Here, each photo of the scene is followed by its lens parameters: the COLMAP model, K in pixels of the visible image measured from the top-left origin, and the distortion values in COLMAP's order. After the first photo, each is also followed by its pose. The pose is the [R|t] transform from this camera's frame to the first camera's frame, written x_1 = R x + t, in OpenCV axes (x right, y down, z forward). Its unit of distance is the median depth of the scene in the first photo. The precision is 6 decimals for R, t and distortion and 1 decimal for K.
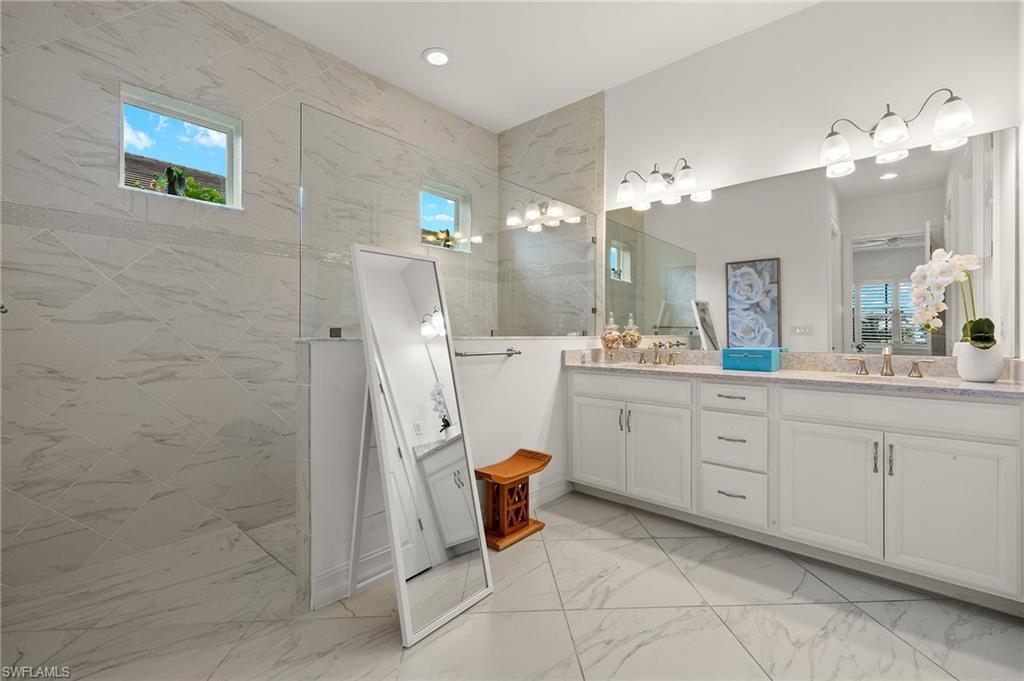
lens RADIAL K [[430.1, 0, 509.9], [0, 430.1, 337.5], [0, 0, 1]] dist [-0.001661, -0.000170]
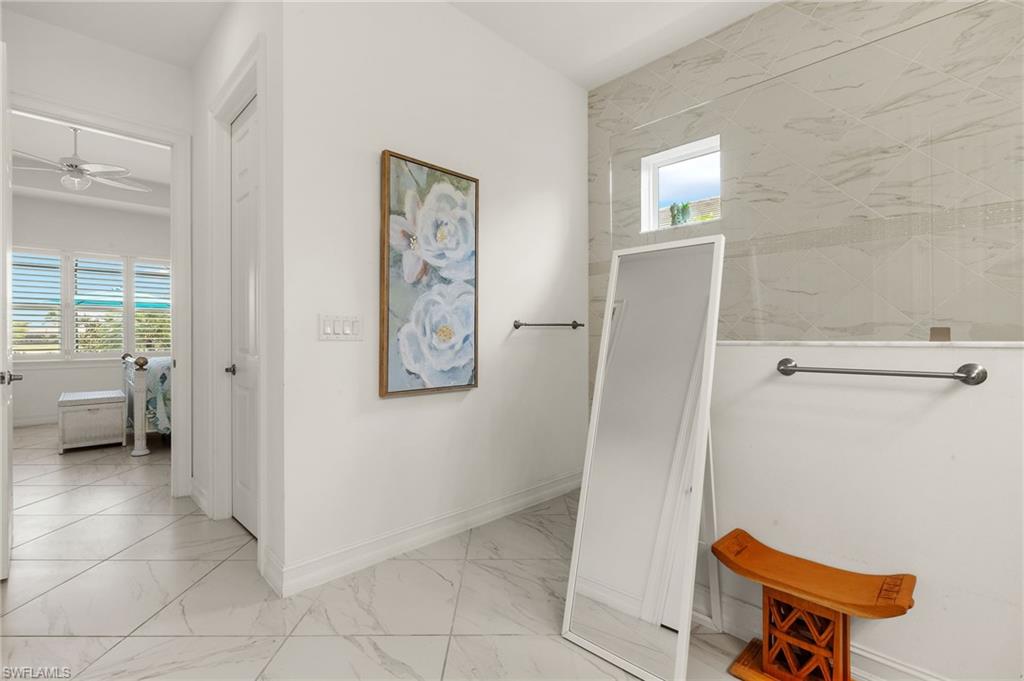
lens RADIAL K [[462.4, 0, 511.6], [0, 462.4, 337.9], [0, 0, 1]] dist [-0.007126, 0.000027]
pose [[-0.037535, -0.005951, -0.999278, 0.531513], [-0.003583, 0.999977, -0.005821, 0.000832], [0.999289, 0.003362, -0.037556, 0.552155]]
